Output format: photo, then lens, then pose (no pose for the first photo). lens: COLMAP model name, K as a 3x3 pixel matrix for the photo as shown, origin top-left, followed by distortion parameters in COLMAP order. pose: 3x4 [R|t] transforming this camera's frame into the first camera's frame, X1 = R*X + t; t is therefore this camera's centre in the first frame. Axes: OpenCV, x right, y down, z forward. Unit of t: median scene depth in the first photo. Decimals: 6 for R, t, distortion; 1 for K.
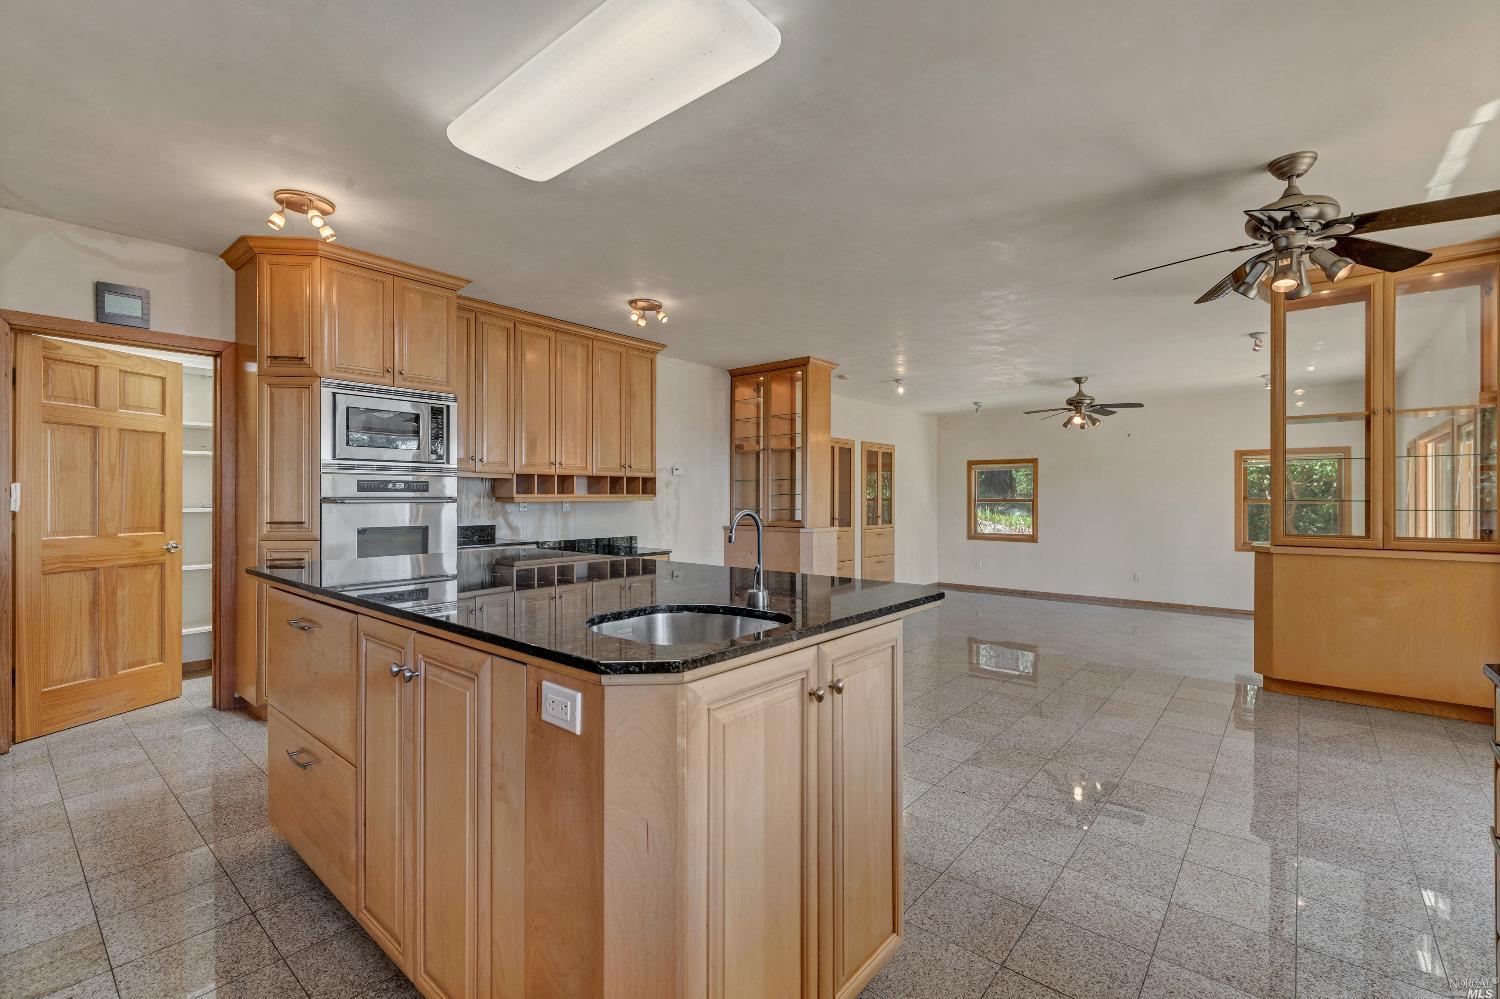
lens RADIAL K [[695.2, 0, 885.9], [0, 695.2, 500.8], [0, 0, 1]] dist [0.016380, -0.000268]
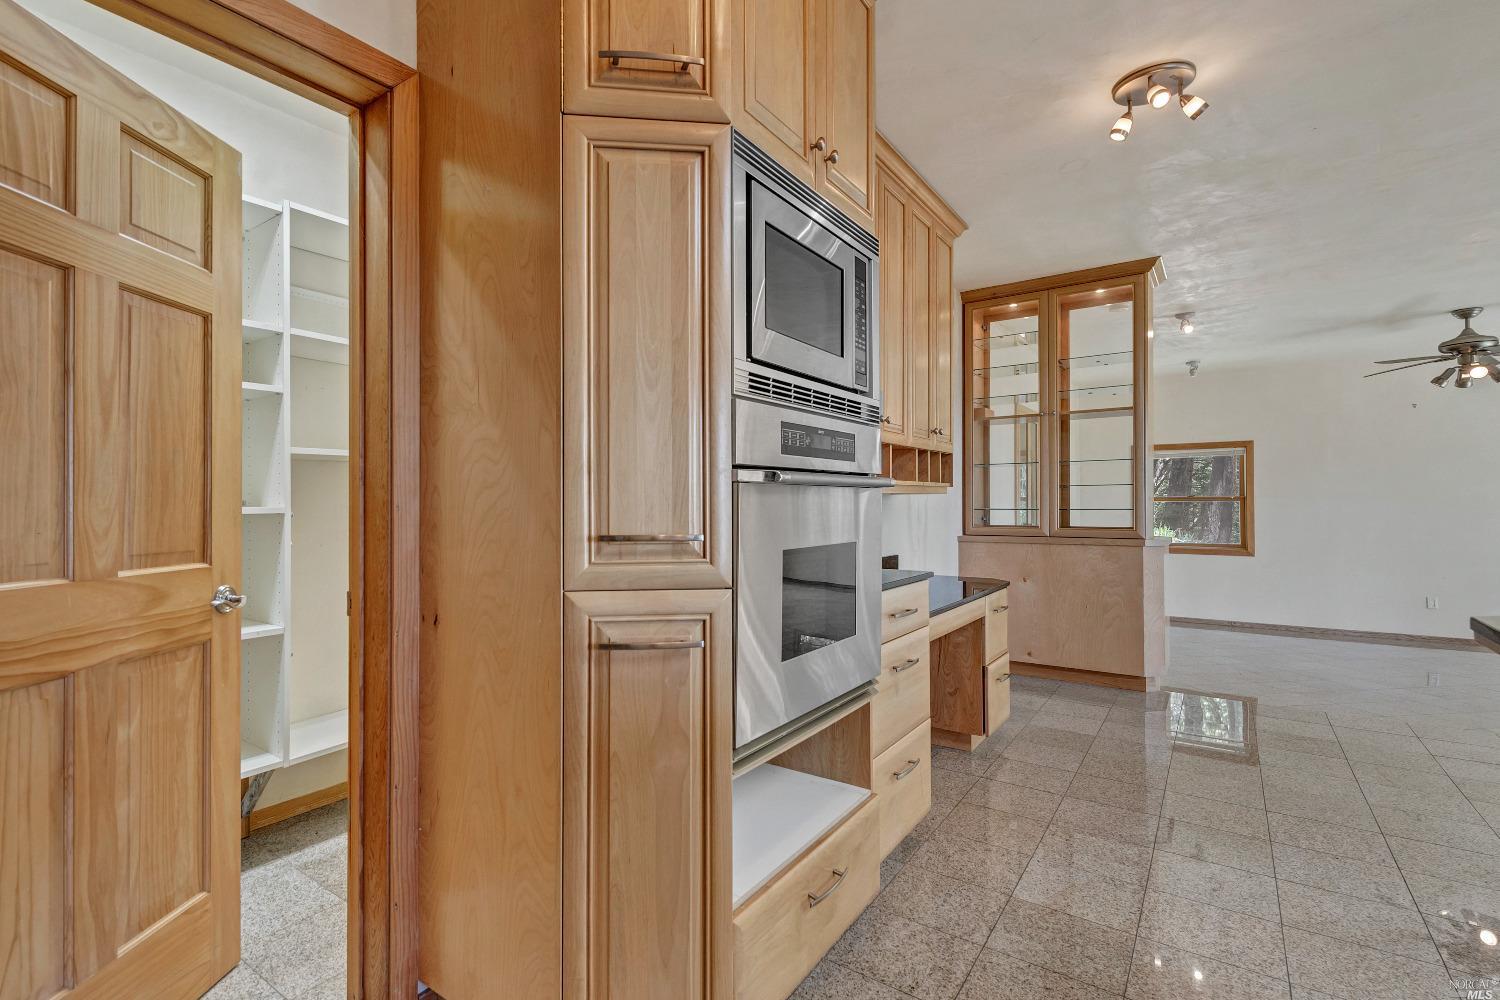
lens RADIAL K [[702.1, 0, 744.6], [0, 702.1, 505.3], [0, 0, 1]] dist [0.011397, -0.000368]
pose [[0.998917, -0.006007, 0.046148, -0.771875], [0.006218, 0.999971, -0.004435, 0.015743], [-0.046120, 0.004717, 0.998925, 0.615360]]
